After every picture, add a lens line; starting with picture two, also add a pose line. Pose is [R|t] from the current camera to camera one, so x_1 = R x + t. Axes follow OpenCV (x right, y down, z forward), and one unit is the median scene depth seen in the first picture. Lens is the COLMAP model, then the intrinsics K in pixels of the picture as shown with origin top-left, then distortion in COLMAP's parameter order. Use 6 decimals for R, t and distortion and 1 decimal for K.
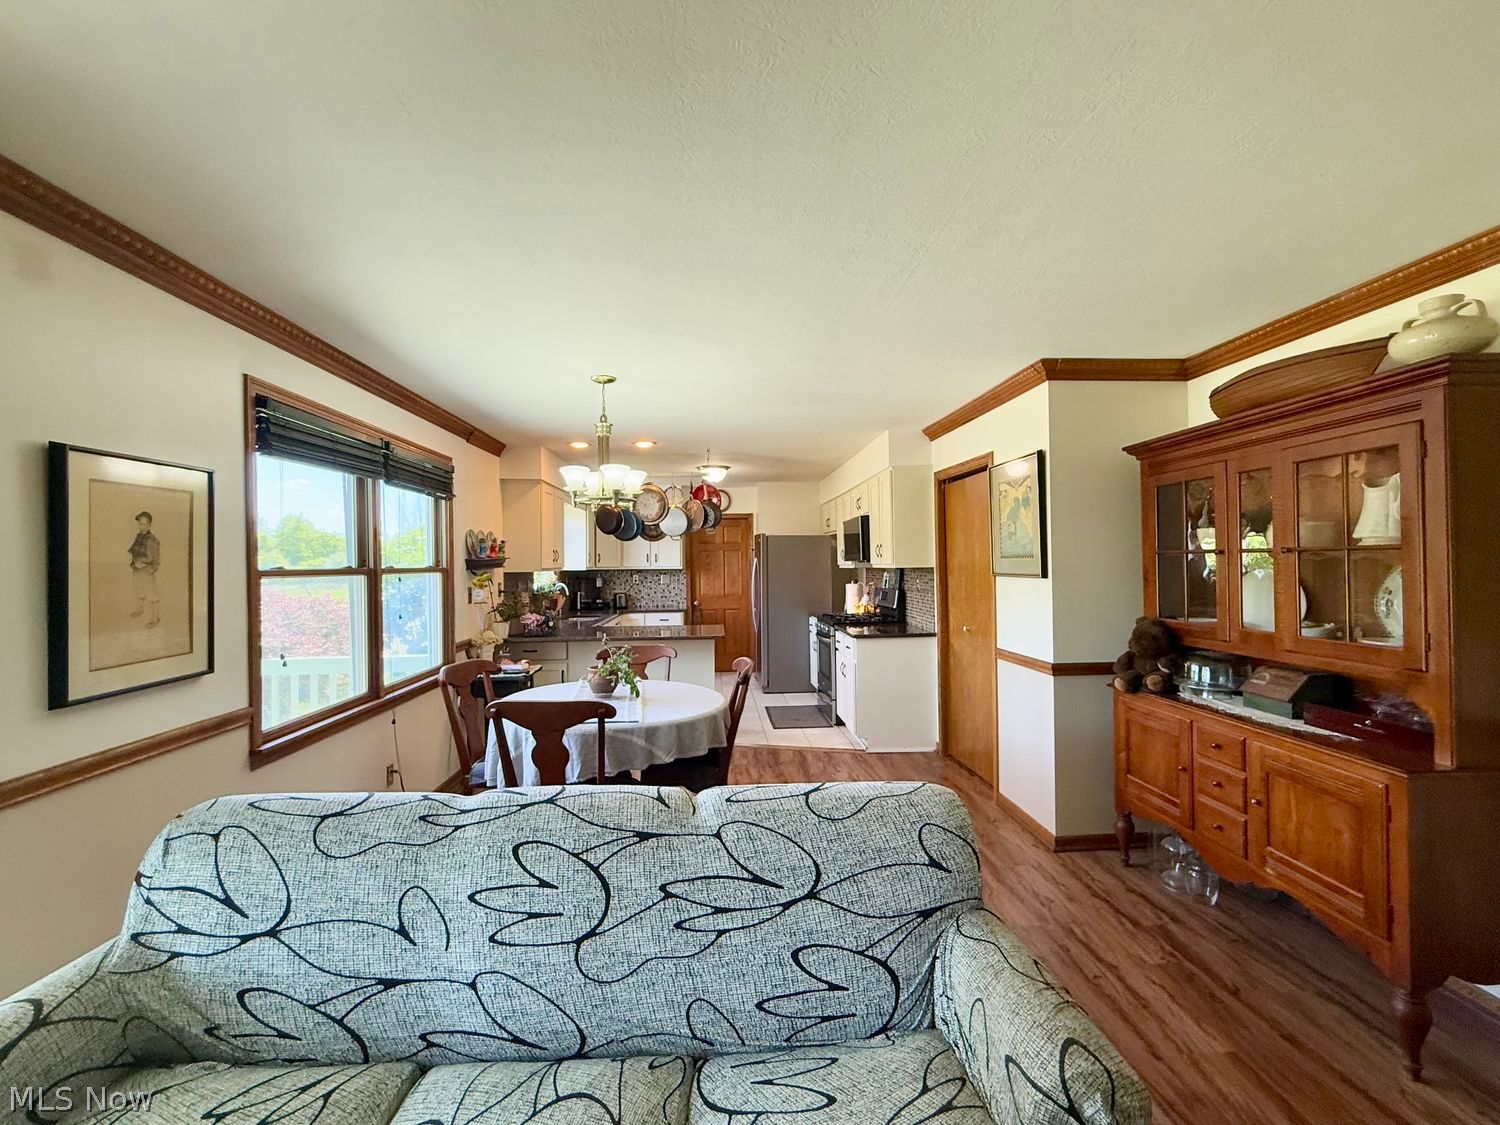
lens RADIAL K [[667.7, 0, 750.0], [0, 667.7, 562.5], [0, 0, 1]] dist [-0.000153, 0.000066]
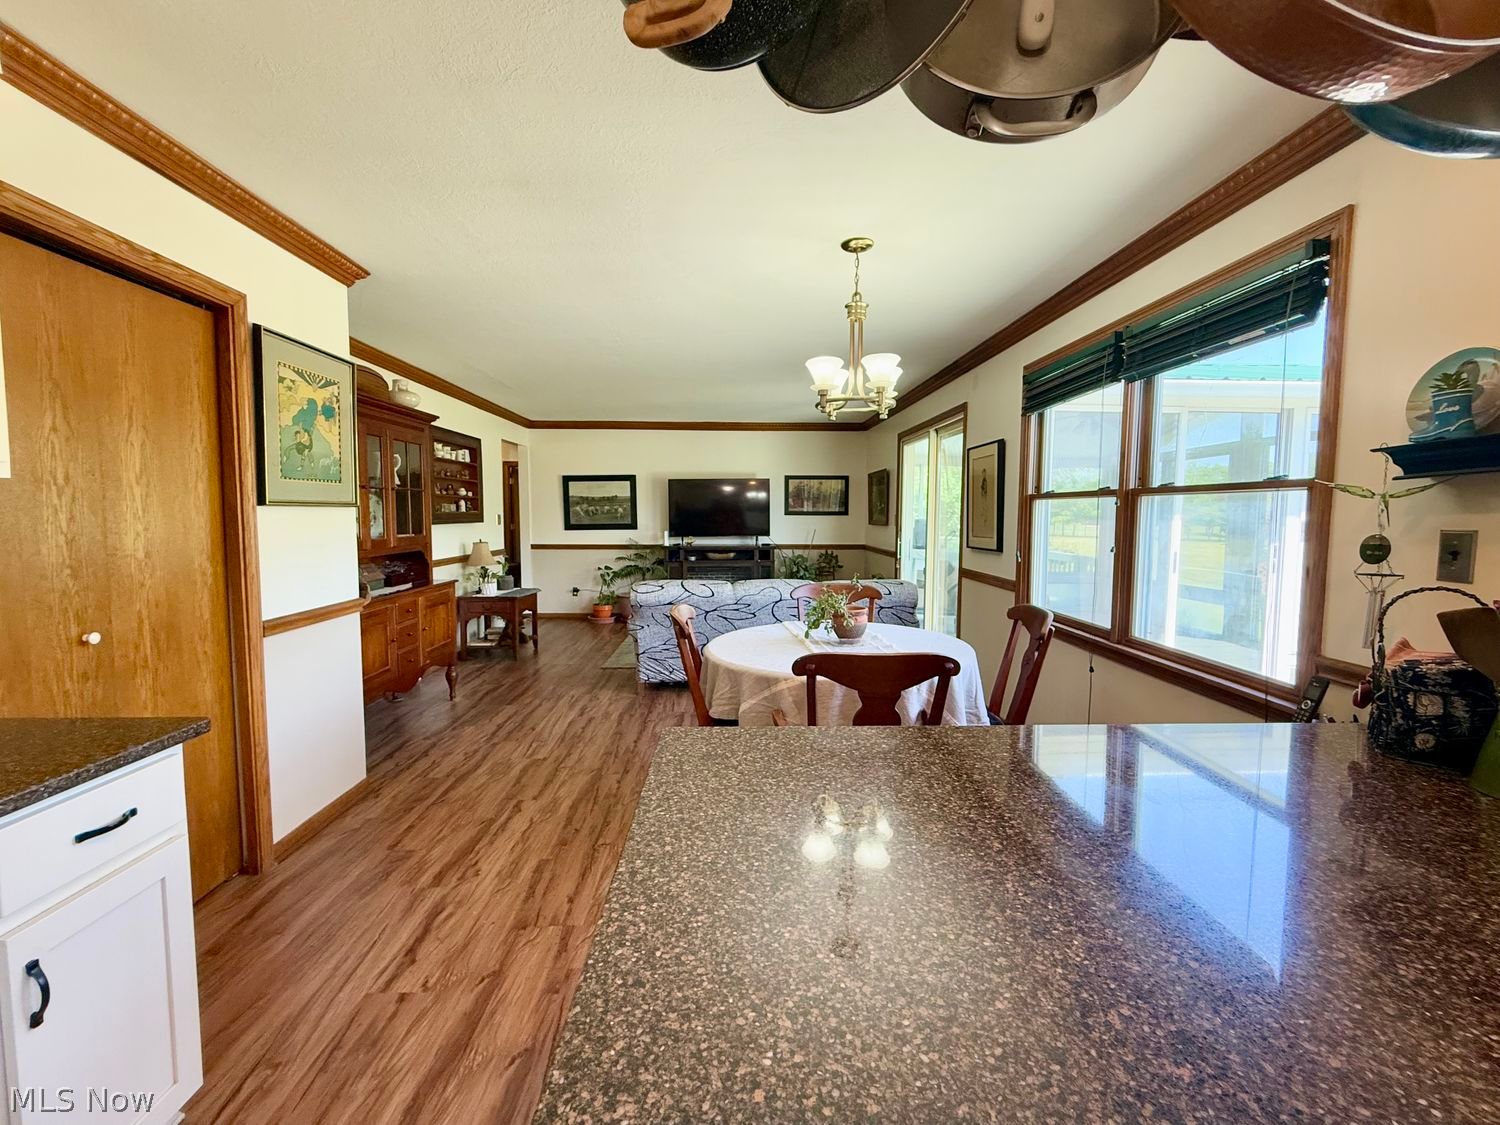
lens RADIAL K [[648.9, 0, 749.1], [0, 648.9, 560.9], [0, 0, 1]] dist [-0.000881, 0.000381]
pose [[-0.999526, 0.005903, 0.030224, -0.084811], [0.008156, 0.997152, 0.074977, 0.025044], [-0.029695, 0.075188, -0.996727, 1.325476]]
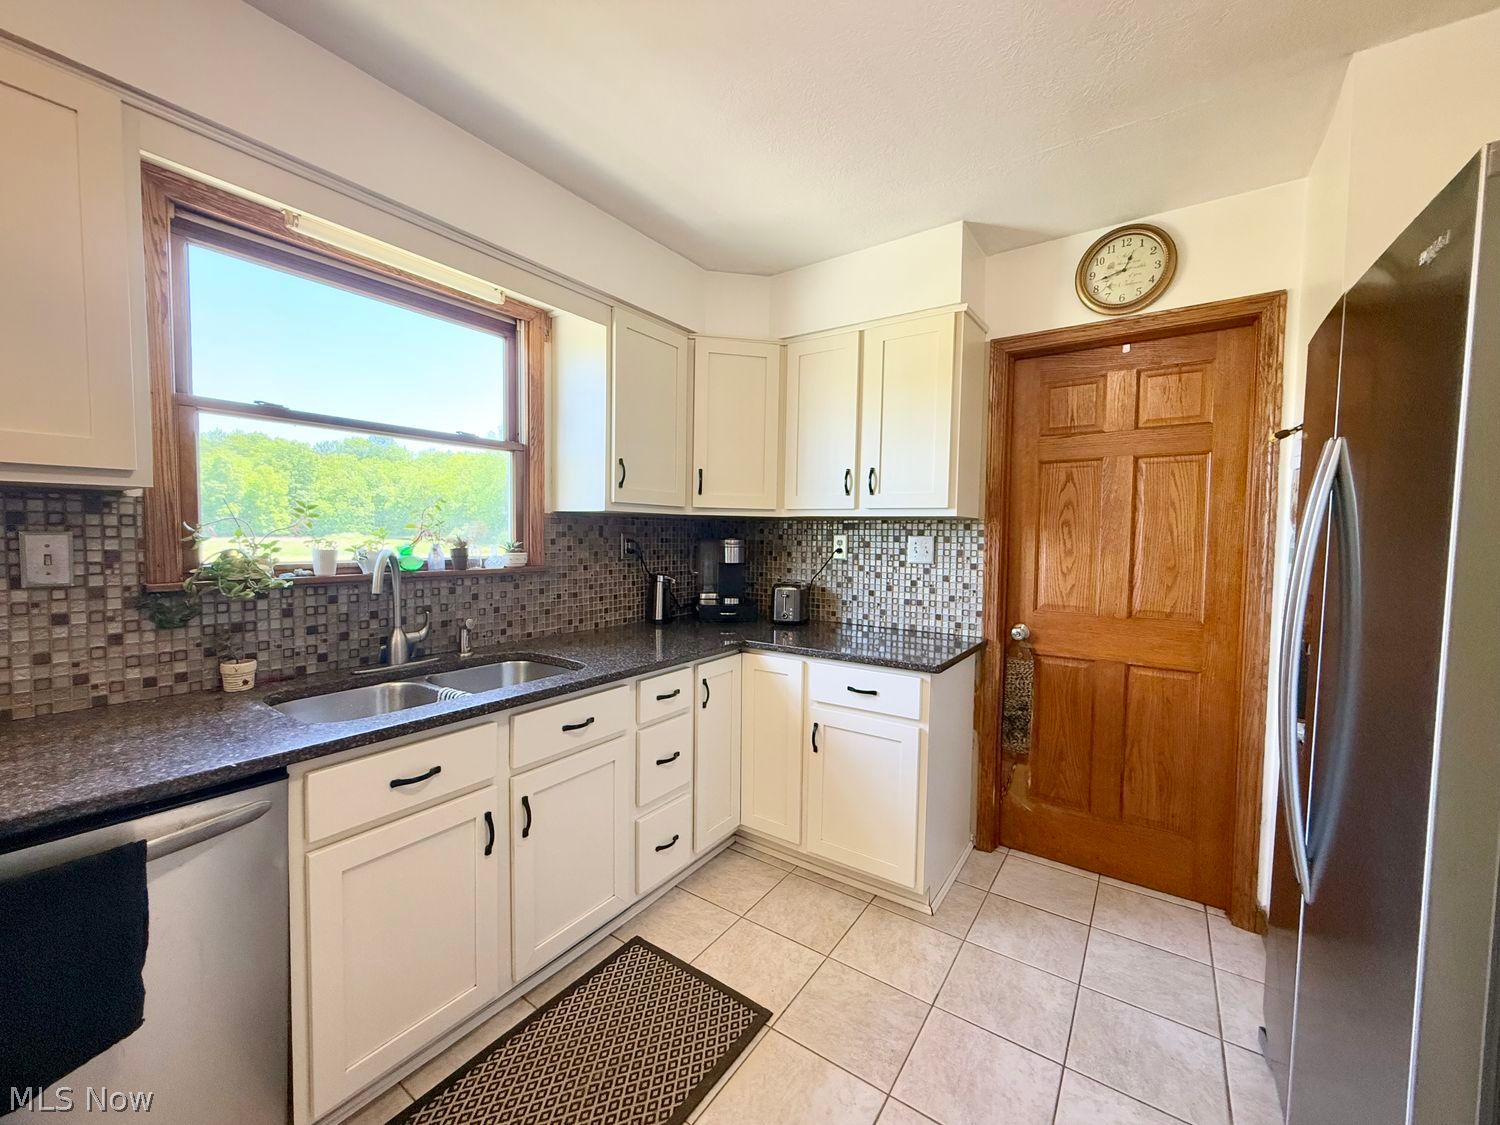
lens RADIAL K [[597.7, 0, 745.6], [0, 597.7, 561.7], [0, 0, 1]] dist [-0.000790, 0.000076]
pose [[0.785380, 0.050224, -0.616973, -0.020406], [-0.019359, 0.998208, 0.056615, 0.028527], [0.618711, -0.032520, 0.784945, 1.300754]]
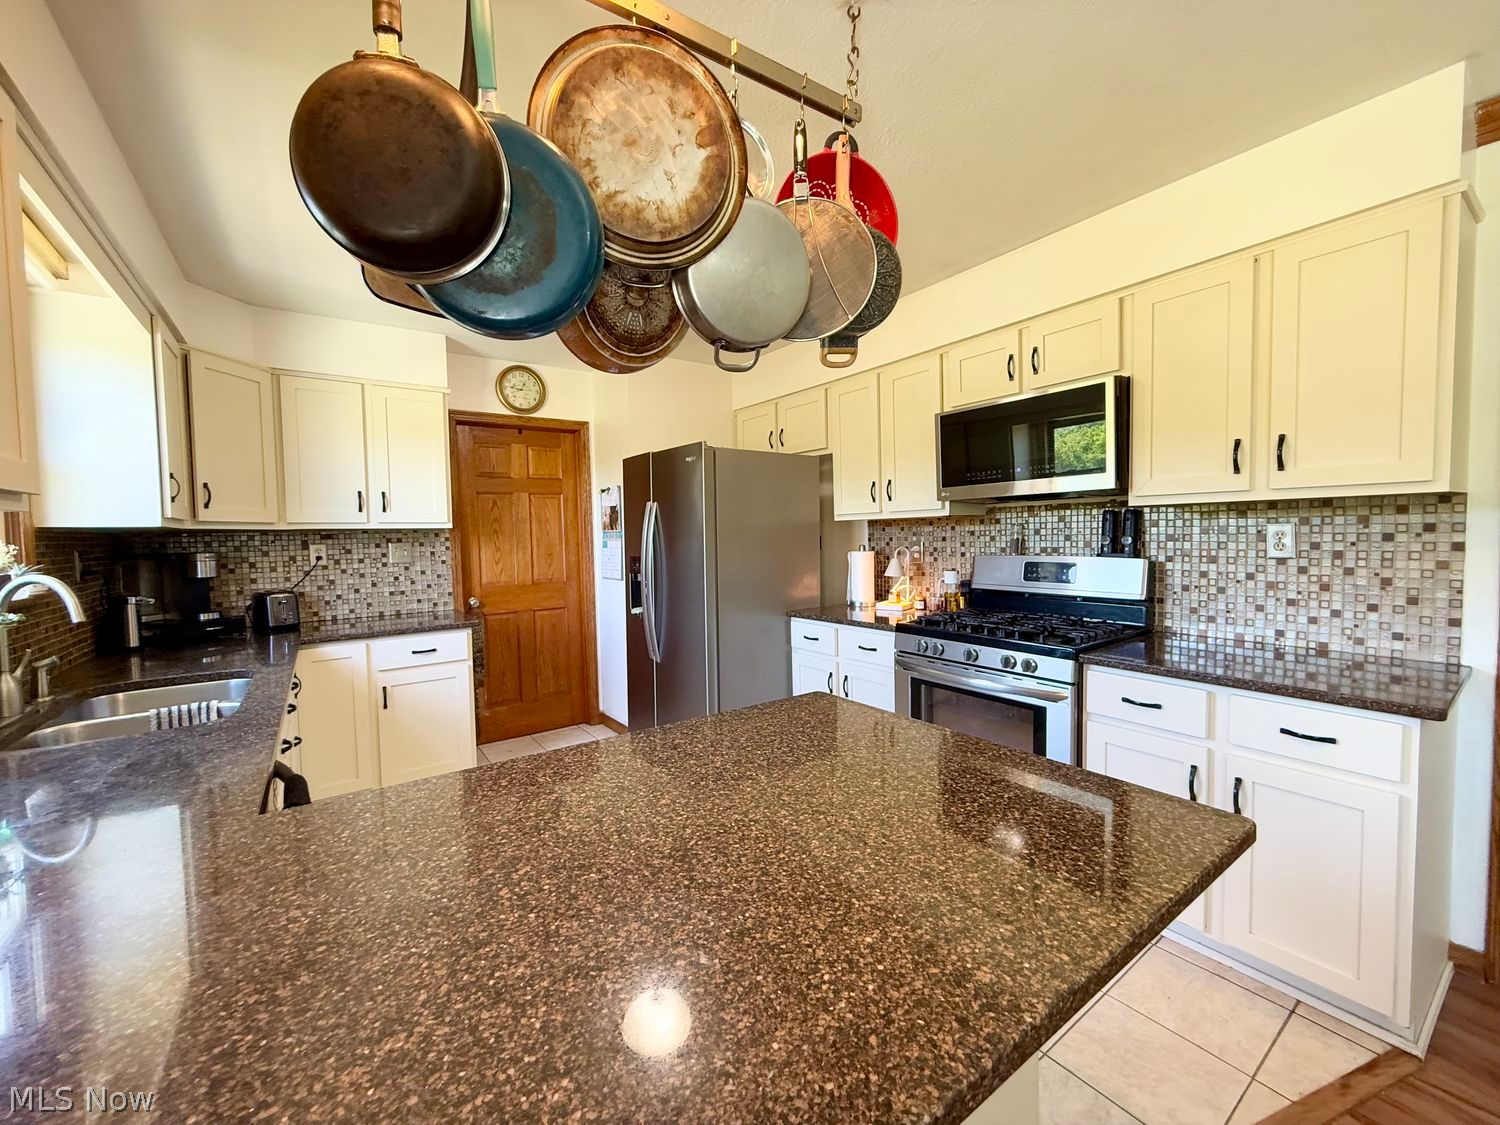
lens RADIAL K [[597.7, 0, 745.6], [0, 597.7, 561.7], [0, 0, 1]] dist [-0.000790, 0.000076]
pose [[0.845799, -0.031722, 0.532558, -0.262854], [0.009855, 0.998989, 0.043854, 0.028404], [-0.533411, -0.031844, 0.845257, 0.991420]]
